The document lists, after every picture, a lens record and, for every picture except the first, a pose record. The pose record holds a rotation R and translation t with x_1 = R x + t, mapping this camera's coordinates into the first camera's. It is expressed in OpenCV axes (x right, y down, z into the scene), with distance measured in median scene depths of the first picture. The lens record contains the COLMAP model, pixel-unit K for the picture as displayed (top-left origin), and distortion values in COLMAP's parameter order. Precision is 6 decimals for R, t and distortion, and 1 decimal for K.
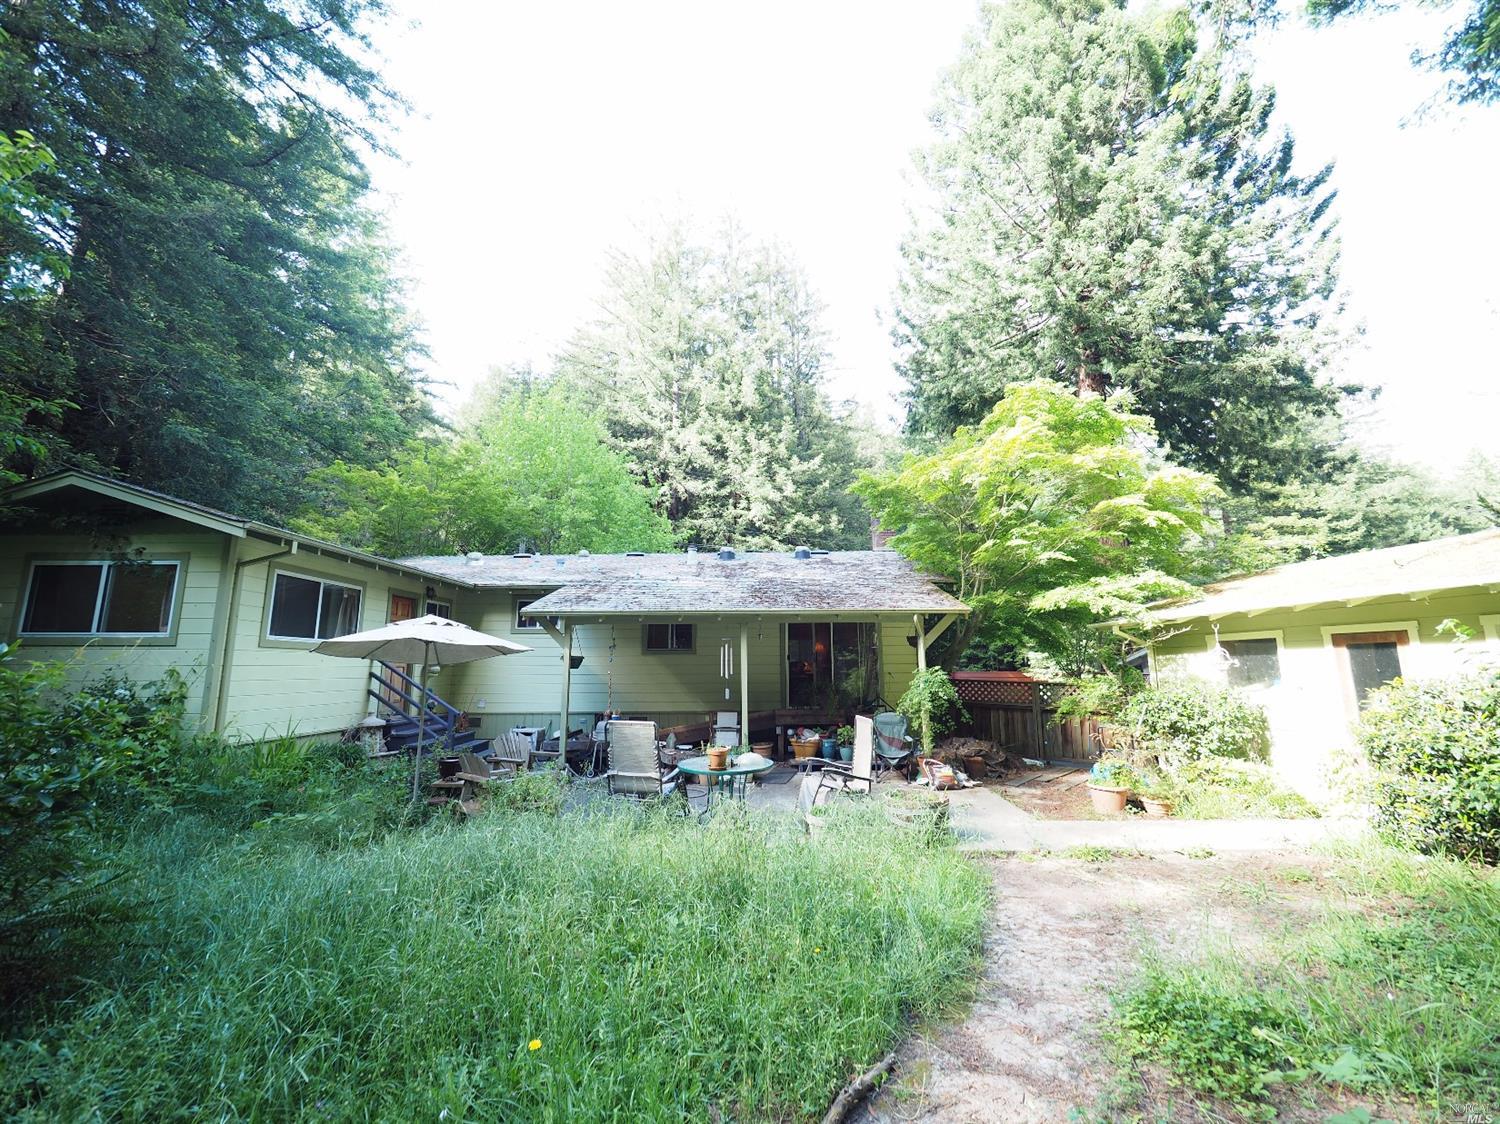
lens RADIAL K [[625.2, 0, 749.6], [0, 625.2, 557.8], [0, 0, 1]] dist [-0.014617, 0.000293]
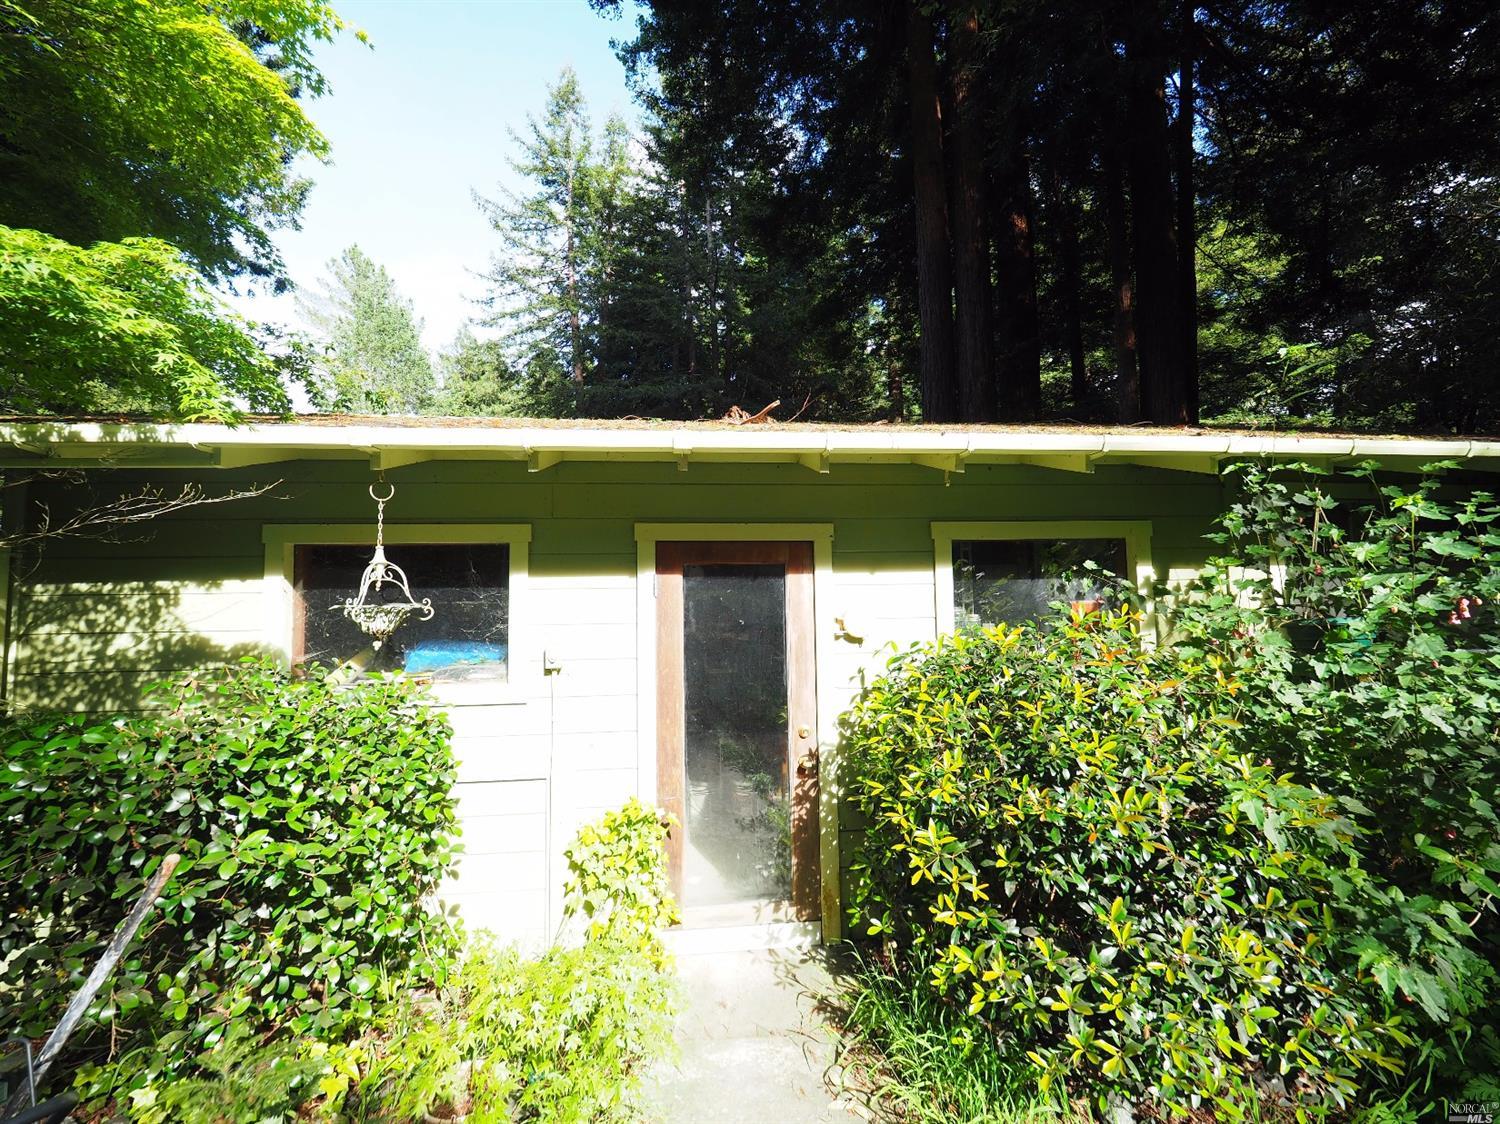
lens RADIAL K [[625.2, 0, 750.3], [0, 625.2, 563.0], [0, 0, 1]] dist [-0.014617, 0.000293]
pose [[-0.043440, 0.062594, 0.997093, 0.503140], [-0.155635, 0.985427, -0.068642, 0.156687], [-0.986859, -0.158165, -0.033065, 0.941255]]
